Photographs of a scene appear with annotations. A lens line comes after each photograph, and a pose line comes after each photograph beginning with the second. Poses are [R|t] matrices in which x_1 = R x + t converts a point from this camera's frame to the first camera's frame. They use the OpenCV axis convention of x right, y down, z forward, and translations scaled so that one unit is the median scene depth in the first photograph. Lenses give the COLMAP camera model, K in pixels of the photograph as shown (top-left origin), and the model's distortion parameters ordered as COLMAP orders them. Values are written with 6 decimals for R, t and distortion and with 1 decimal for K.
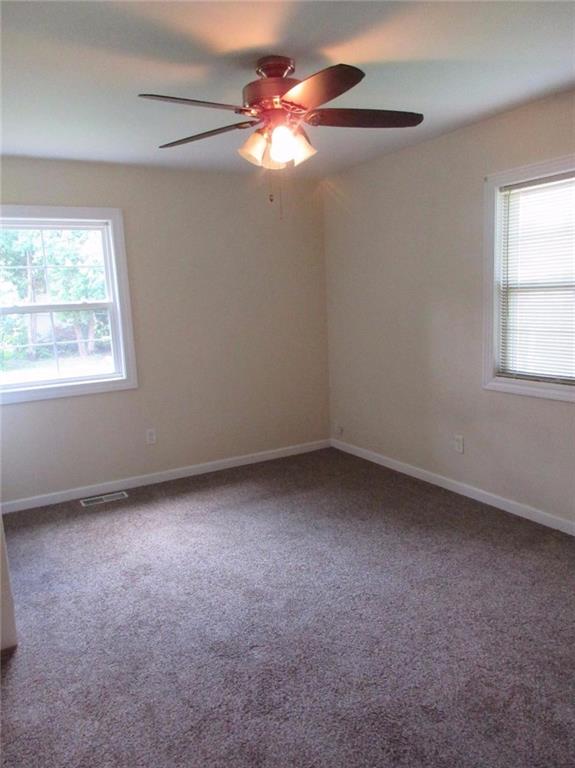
lens RADIAL K [[572.0, 0, 287.5], [0, 572.0, 384.0], [0, 0, 1]] dist [-0.000997, -0.000473]
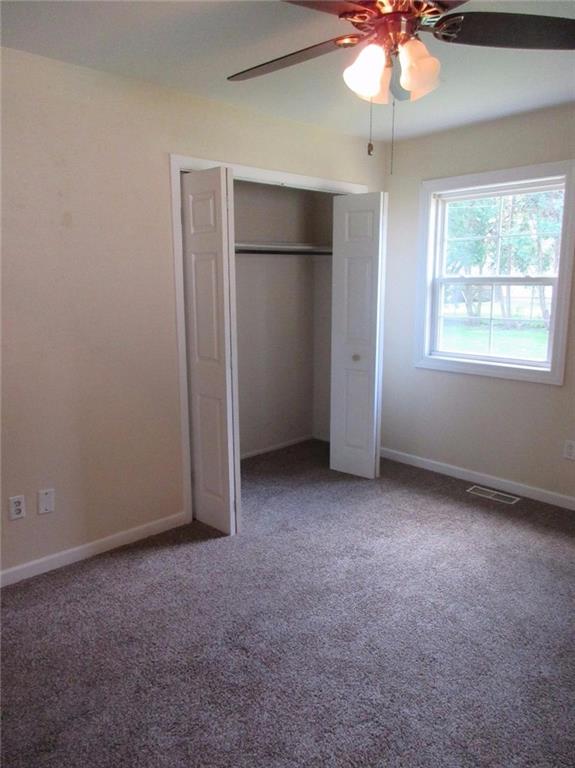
lens RADIAL K [[572.0, 0, 287.5], [0, 572.0, 384.0], [0, 0, 1]] dist [-0.000997, -0.000473]
pose [[0.232820, 0.220329, -0.947233, 0.447726], [-0.158385, 0.969585, 0.186599, -0.091997], [0.959536, 0.106584, 0.260636, 0.457320]]
